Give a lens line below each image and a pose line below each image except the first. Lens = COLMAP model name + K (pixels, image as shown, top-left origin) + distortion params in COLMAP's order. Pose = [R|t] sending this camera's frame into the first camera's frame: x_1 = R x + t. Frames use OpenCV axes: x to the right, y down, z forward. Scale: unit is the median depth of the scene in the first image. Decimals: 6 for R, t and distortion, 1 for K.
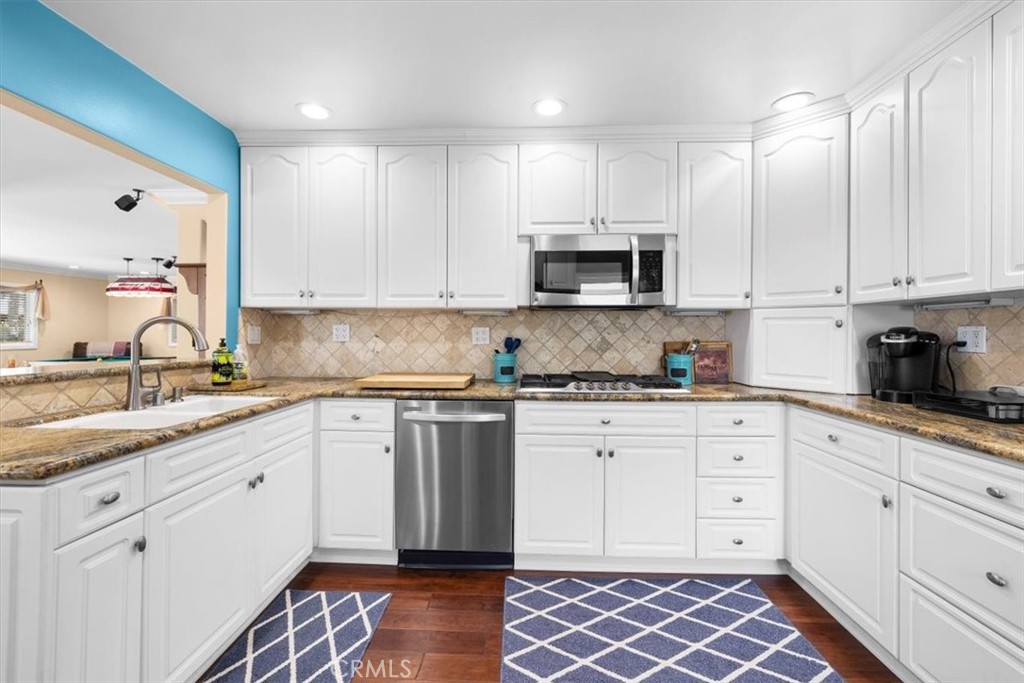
lens RADIAL K [[428.5, 0, 510.5], [0, 428.5, 338.8], [0, 0, 1]] dist [-0.000646, -0.000284]
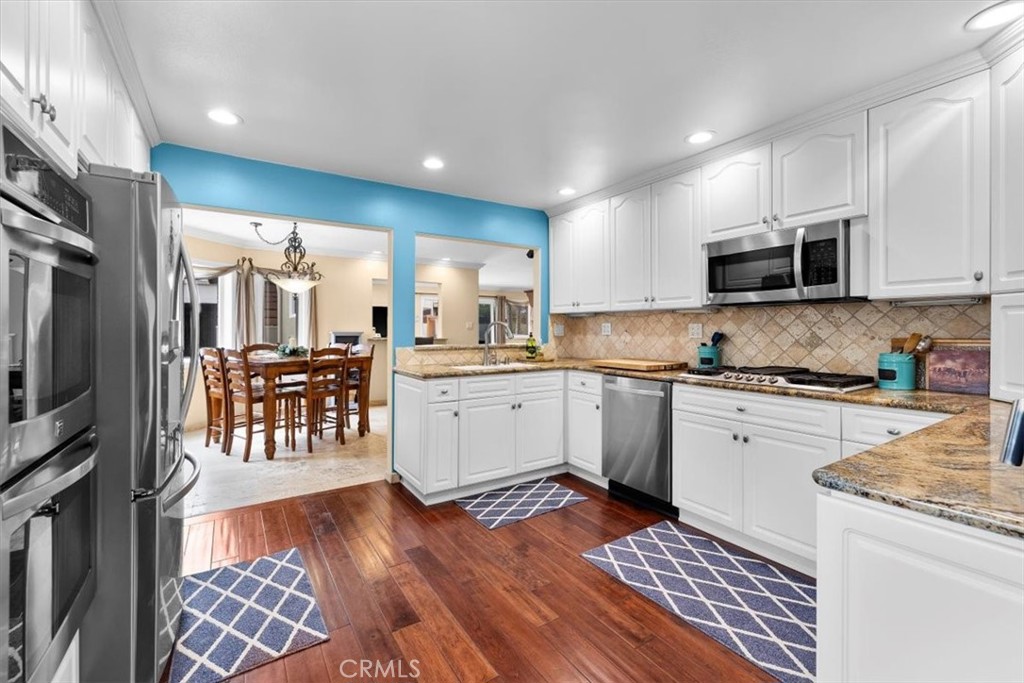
lens RADIAL K [[428.5, 0, 510.5], [0, 428.5, 338.8], [0, 0, 1]] dist [-0.000646, -0.000284]
pose [[0.581317, 0.014953, -0.813540, 0.678961], [-0.005688, 0.999881, 0.014313, 0.000836], [0.813657, -0.003693, 0.581333, -0.102299]]
